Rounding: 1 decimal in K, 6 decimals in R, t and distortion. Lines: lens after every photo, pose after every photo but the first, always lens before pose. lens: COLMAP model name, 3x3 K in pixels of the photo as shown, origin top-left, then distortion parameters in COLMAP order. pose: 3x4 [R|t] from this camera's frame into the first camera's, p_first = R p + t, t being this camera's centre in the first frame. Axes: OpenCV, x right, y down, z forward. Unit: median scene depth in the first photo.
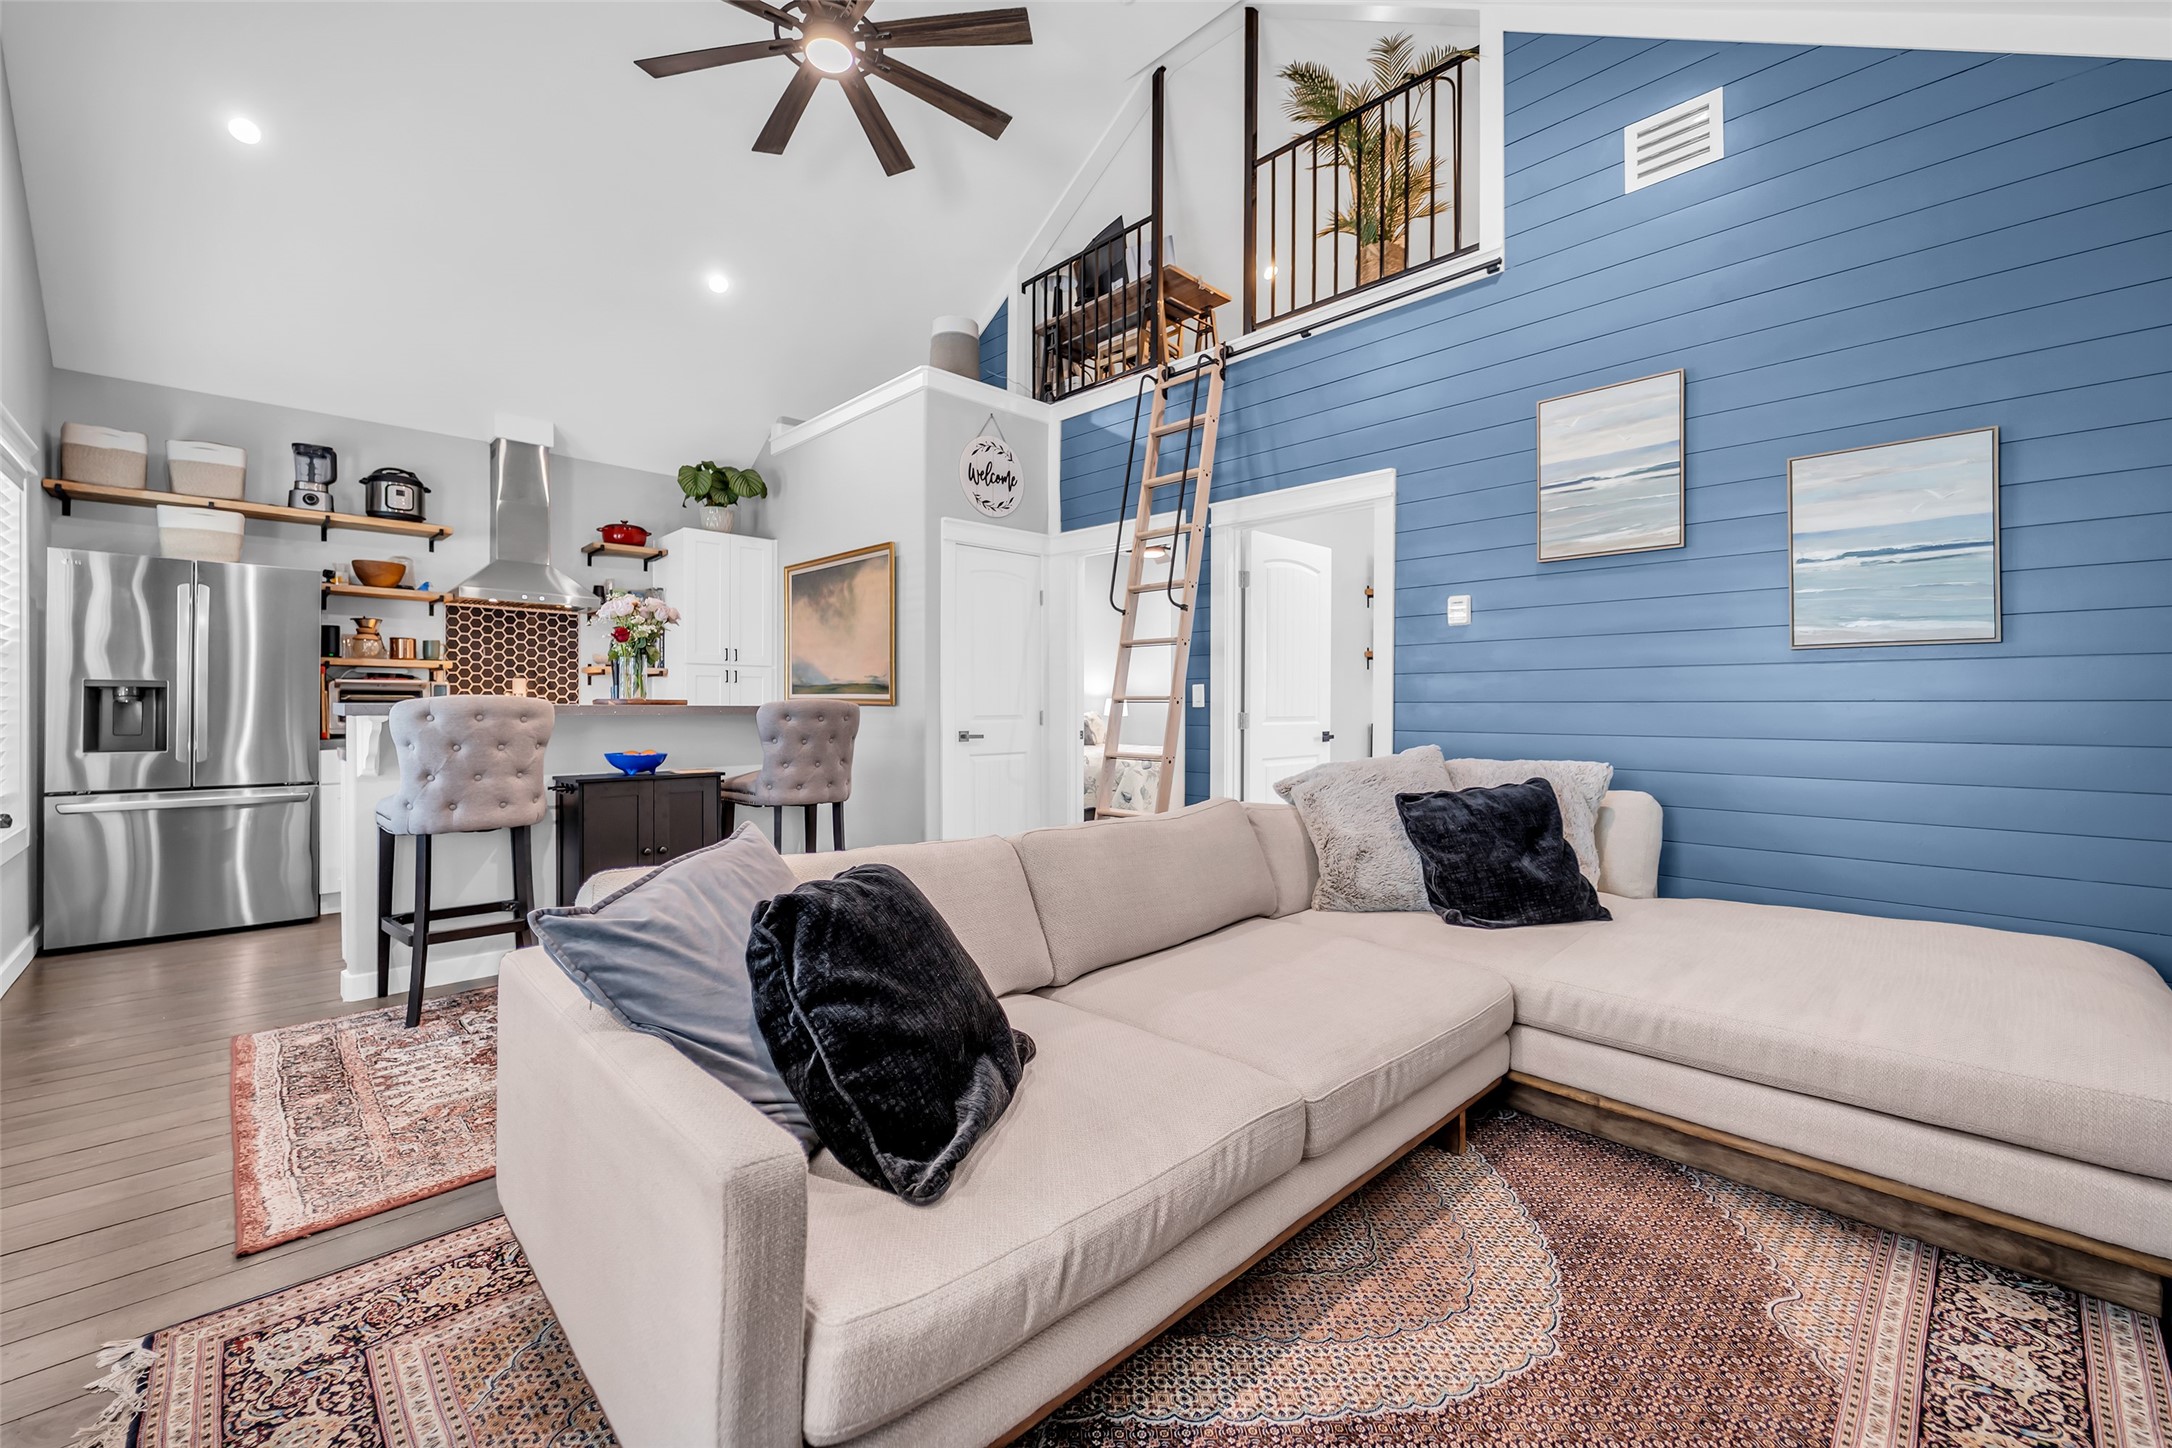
lens RADIAL K [[876.2, 0, 1071.3], [0, 876.2, 704.3], [0, 0, 1]] dist [0.006110, -0.002747]
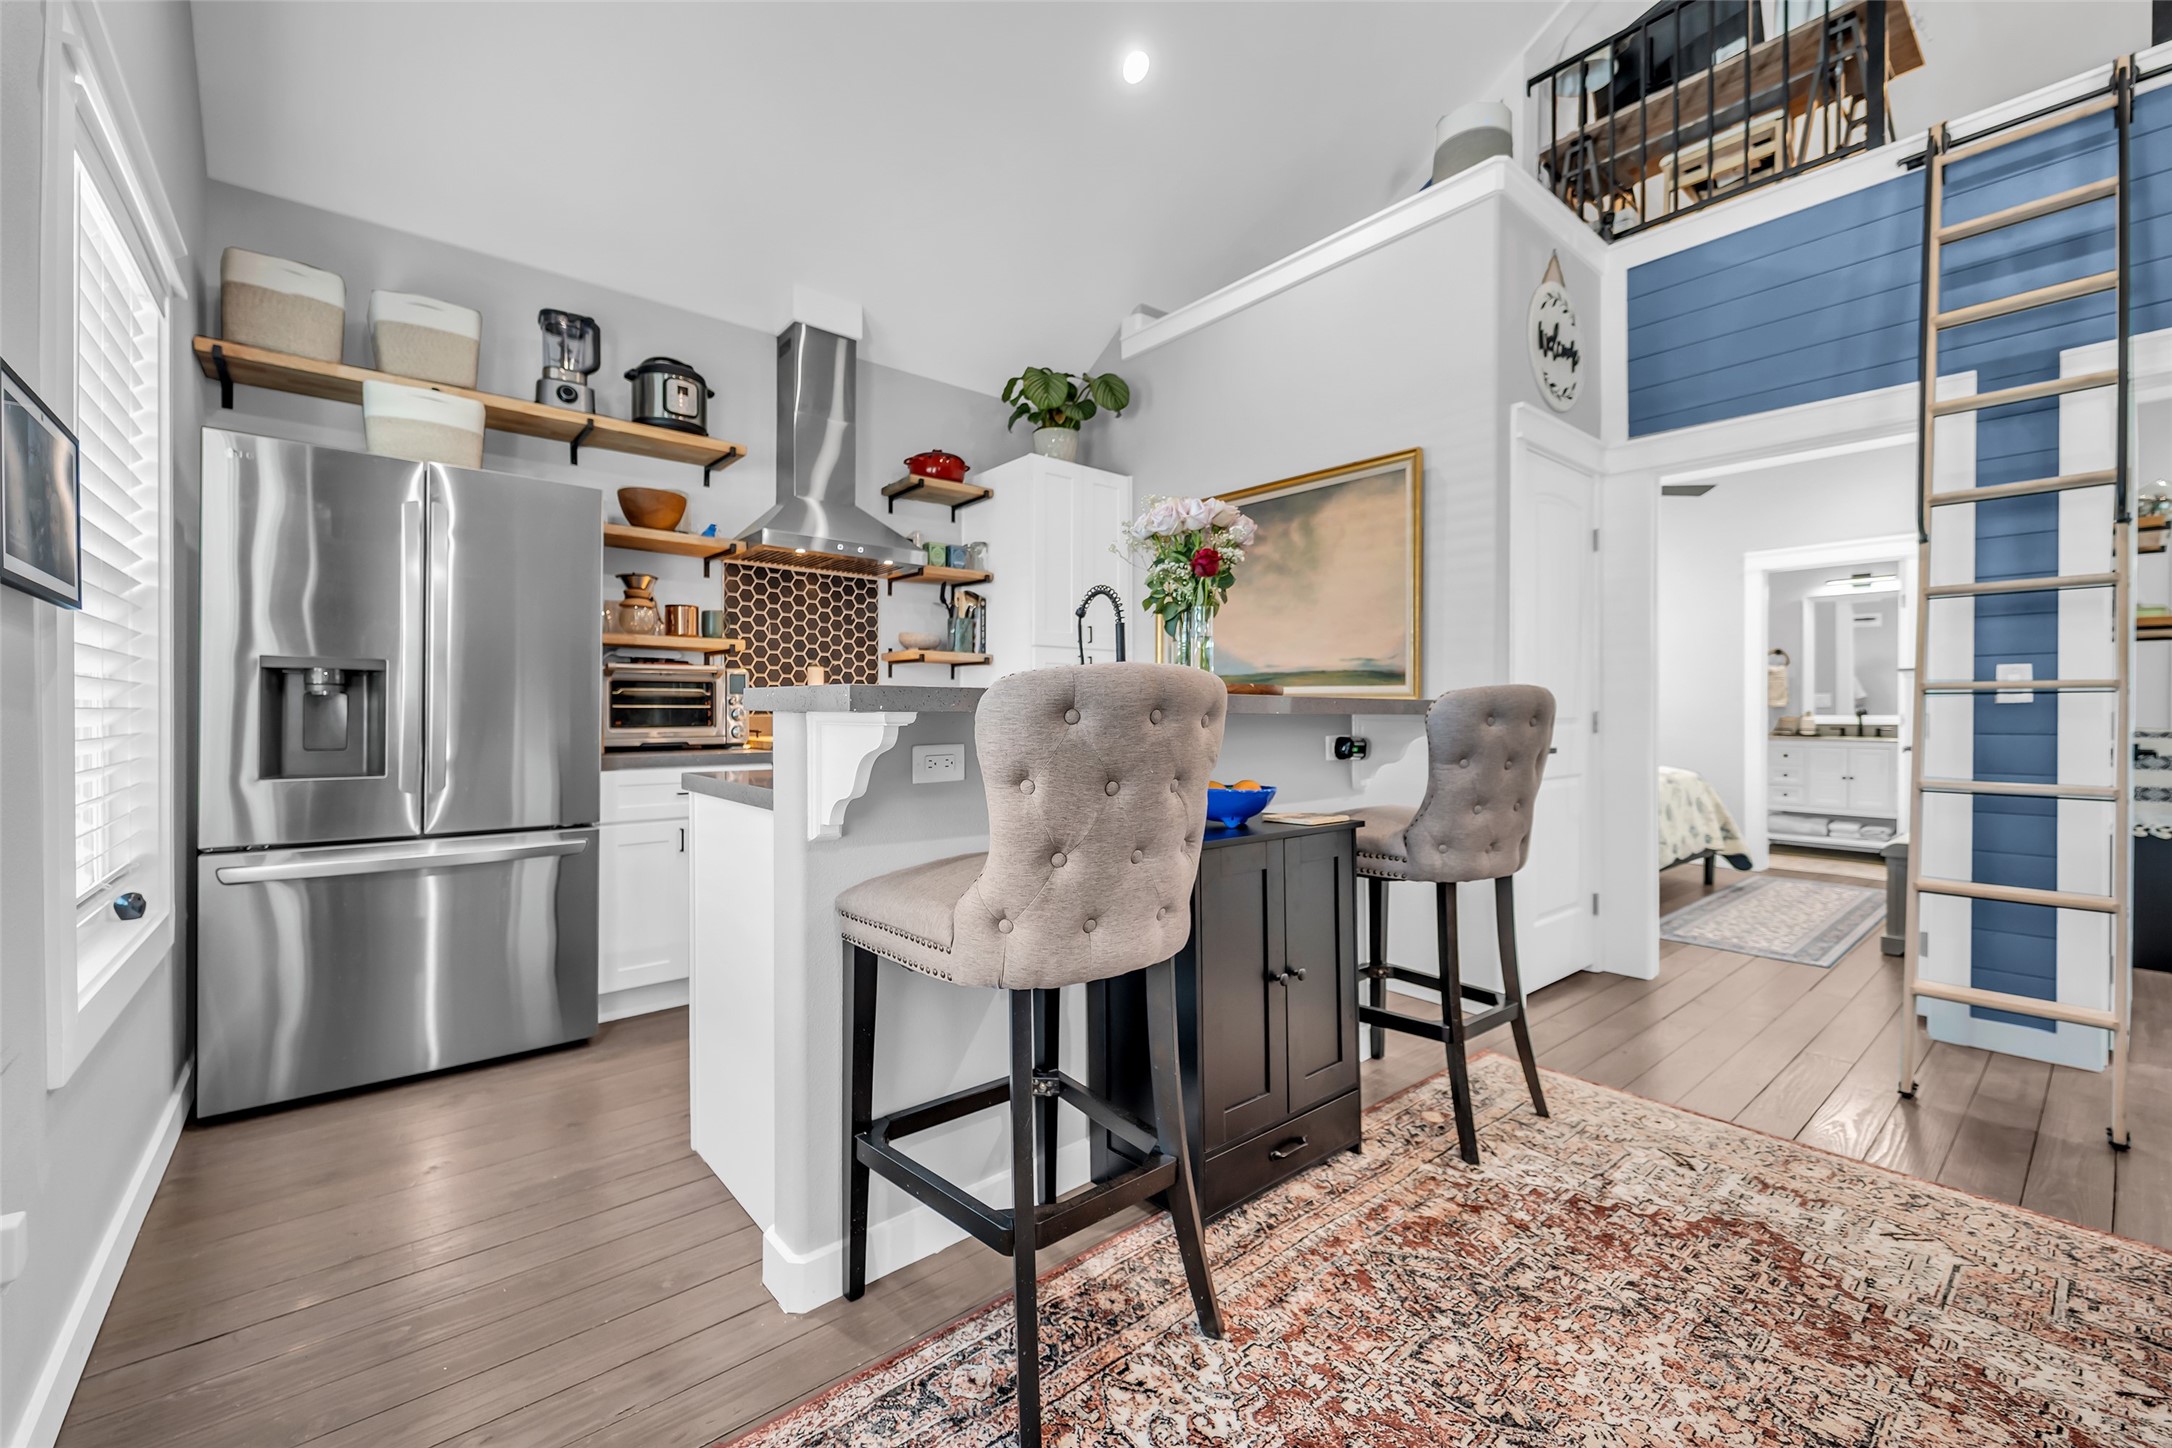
lens RADIAL K [[876.2, 0, 1074.4], [0, 876.2, 709.5], [0, 0, 1]] dist [0.006110, -0.002747]
pose [[0.997555, -0.001927, -0.069859, -0.503529], [0.001701, 0.999993, -0.003308, 0.009908], [0.069865, 0.003182, 0.997551, 0.421599]]
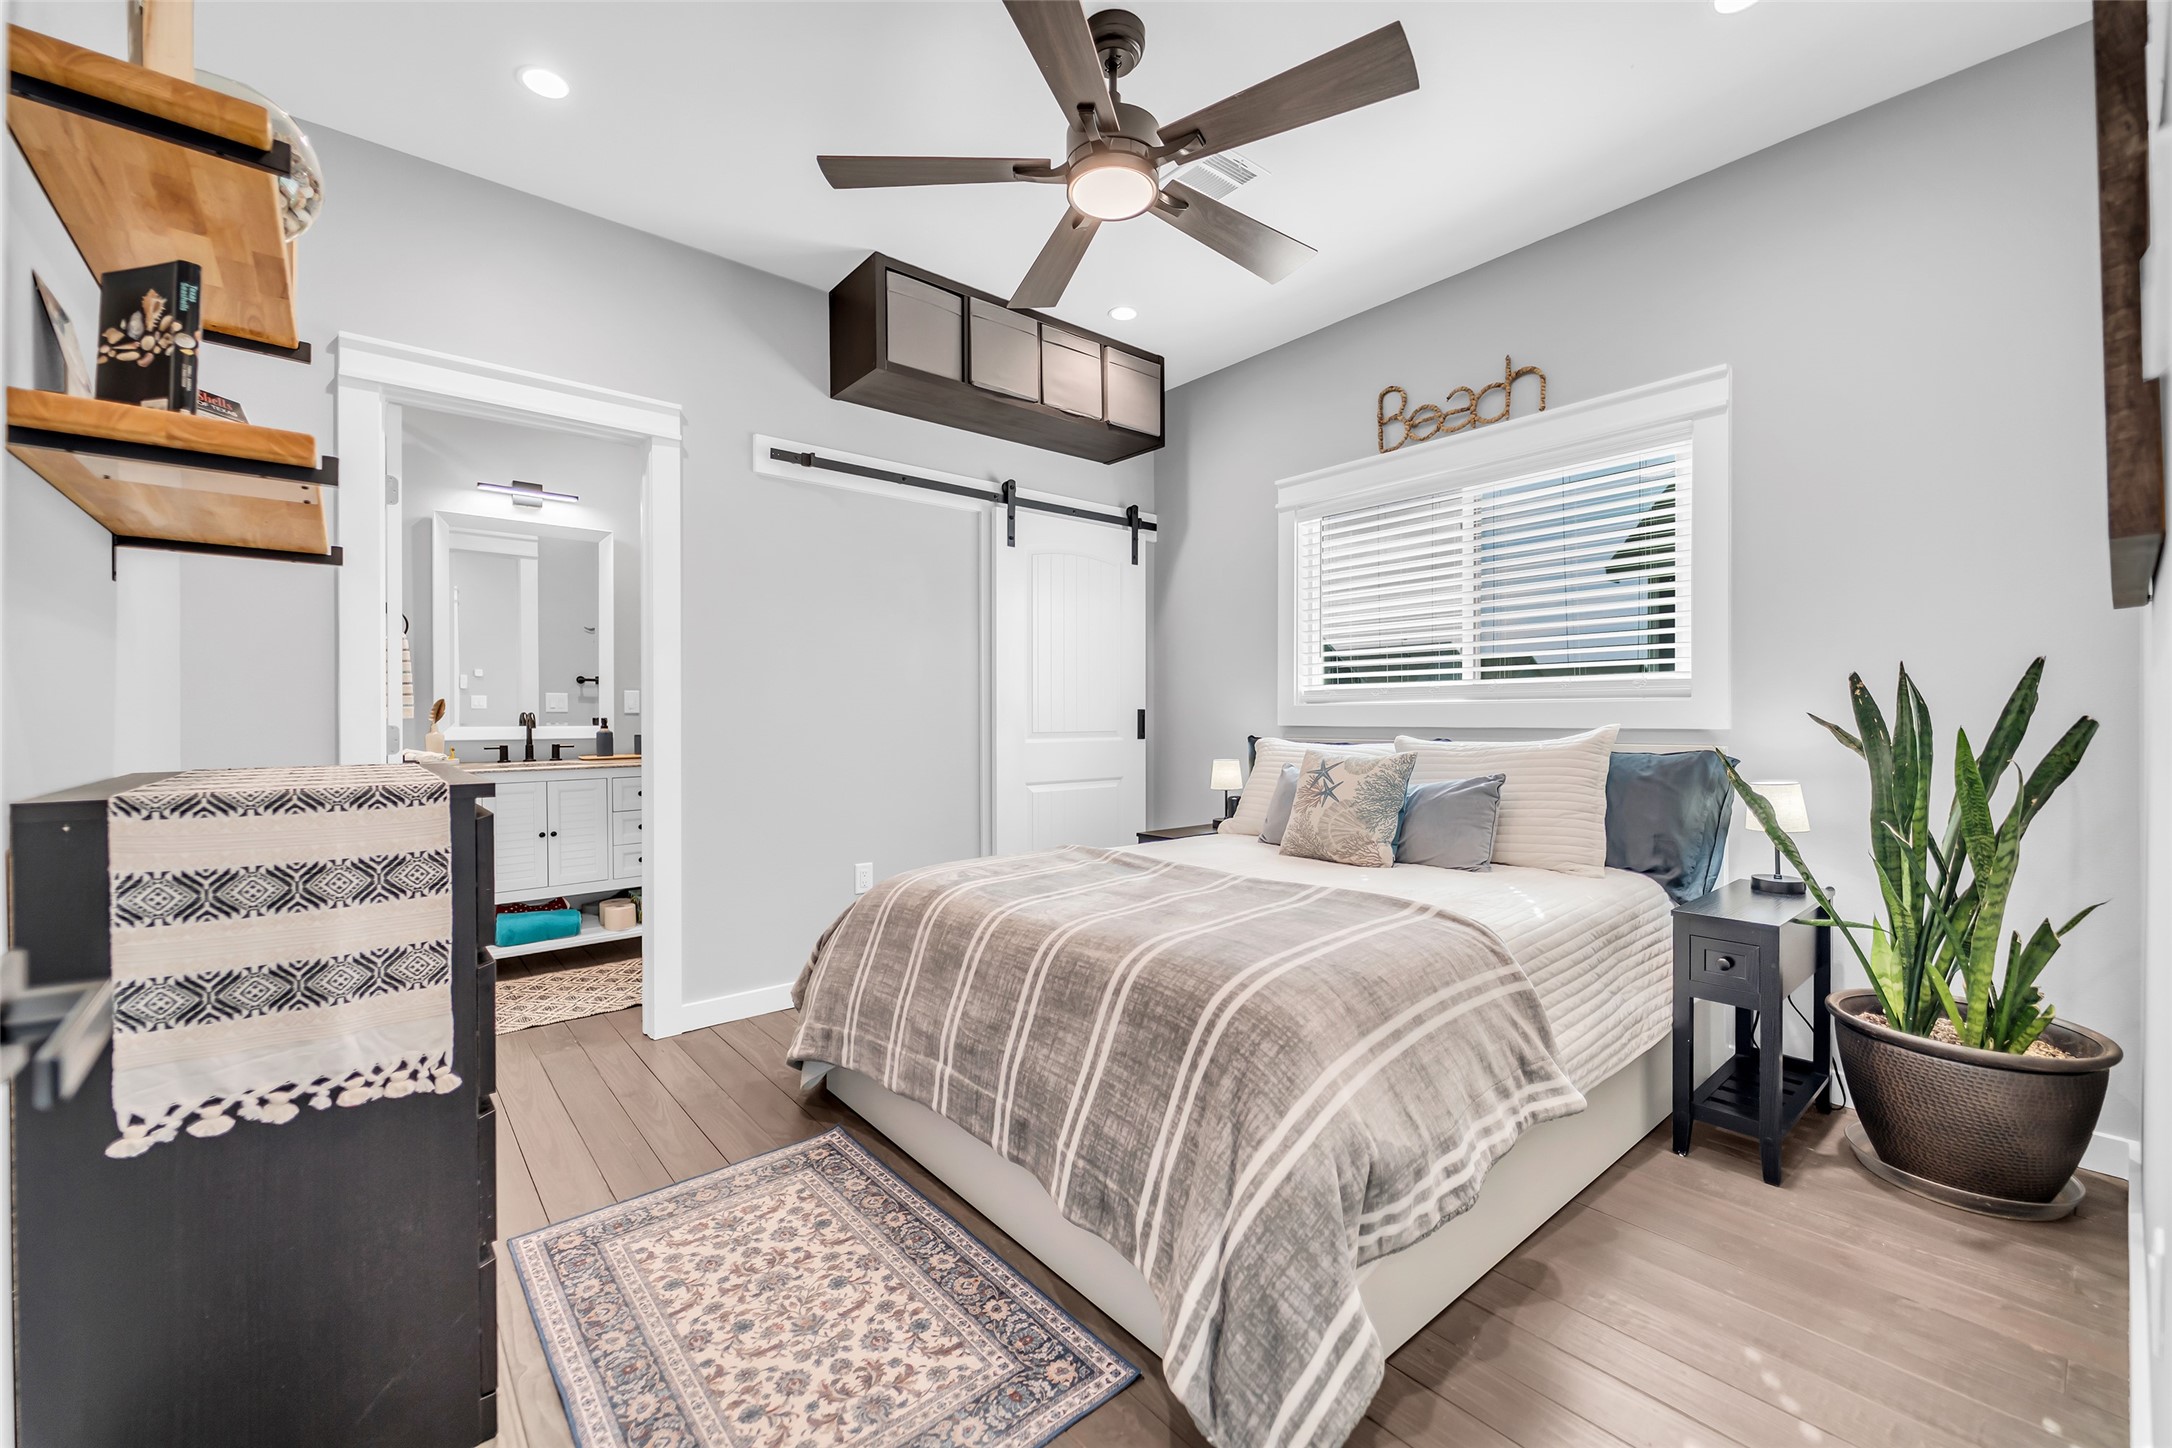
lens RADIAL K [[876.2, 0, 1103.9], [0, 876.2, 709.9], [0, 0, 1]] dist [0.006110, -0.002747]
pose [[0.043162, -0.006436, 0.999047, -0.107842], [0.002382, 0.999977, 0.006339, -0.005873], [-0.999065, 0.002106, 0.043177, 1.507284]]
